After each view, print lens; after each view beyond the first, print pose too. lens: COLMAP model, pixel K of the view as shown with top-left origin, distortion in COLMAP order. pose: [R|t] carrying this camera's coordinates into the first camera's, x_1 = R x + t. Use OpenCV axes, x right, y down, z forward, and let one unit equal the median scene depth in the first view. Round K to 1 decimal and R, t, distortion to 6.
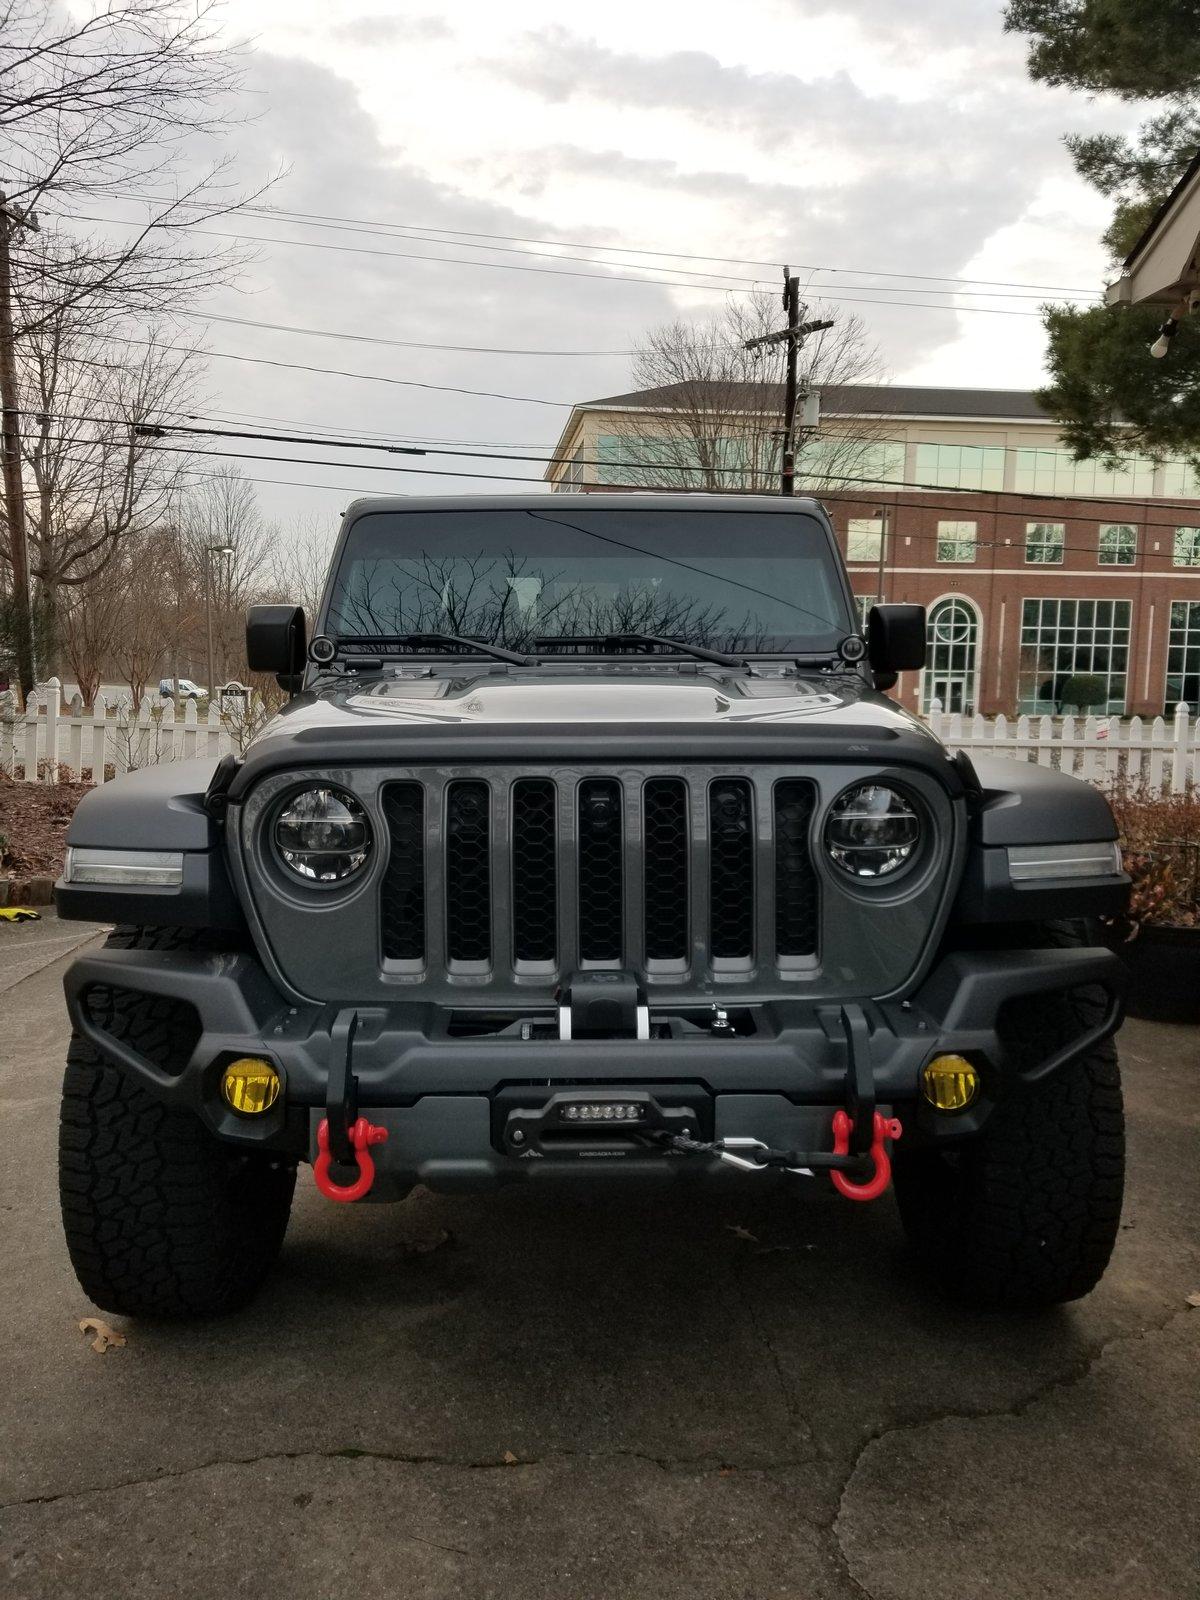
lens RADIAL K [[1370.9, 0, 600.0], [0, 1370.9, 800.0], [0, 0, 1]] dist [0.043639, -0.004196]
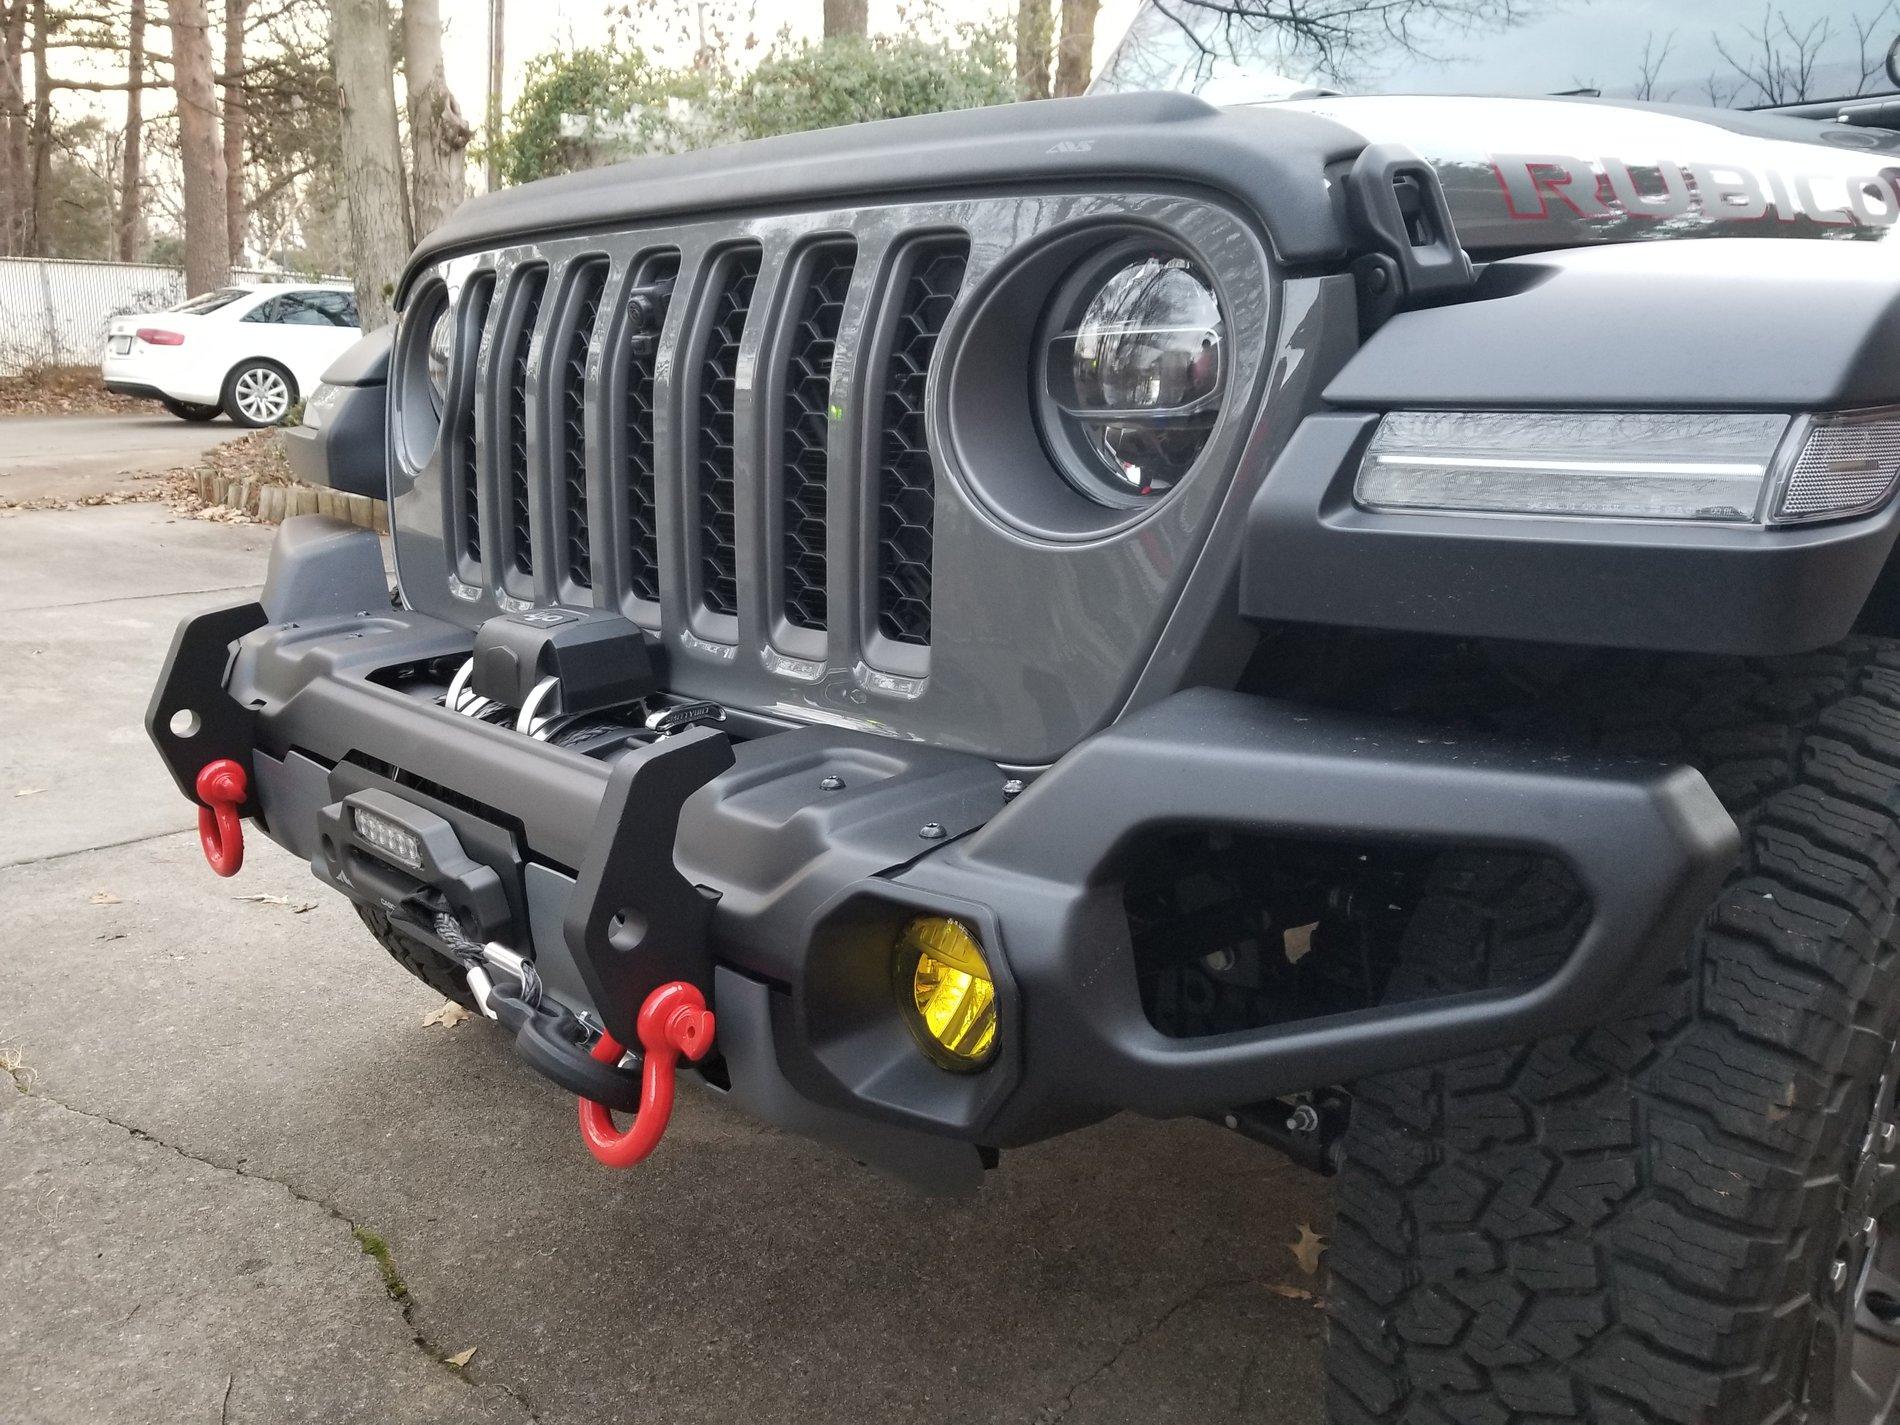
lens RADIAL K [[1627.9, 0, 950.0], [0, 1627.9, 712.5], [0, 0, 1]] dist [0.043639, -0.004196]
pose [[0.623850, 0.159867, -0.765019, 0.603045], [-0.072440, 0.986470, 0.147072, 0.060421], [0.778180, -0.036333, 0.626990, 0.719818]]
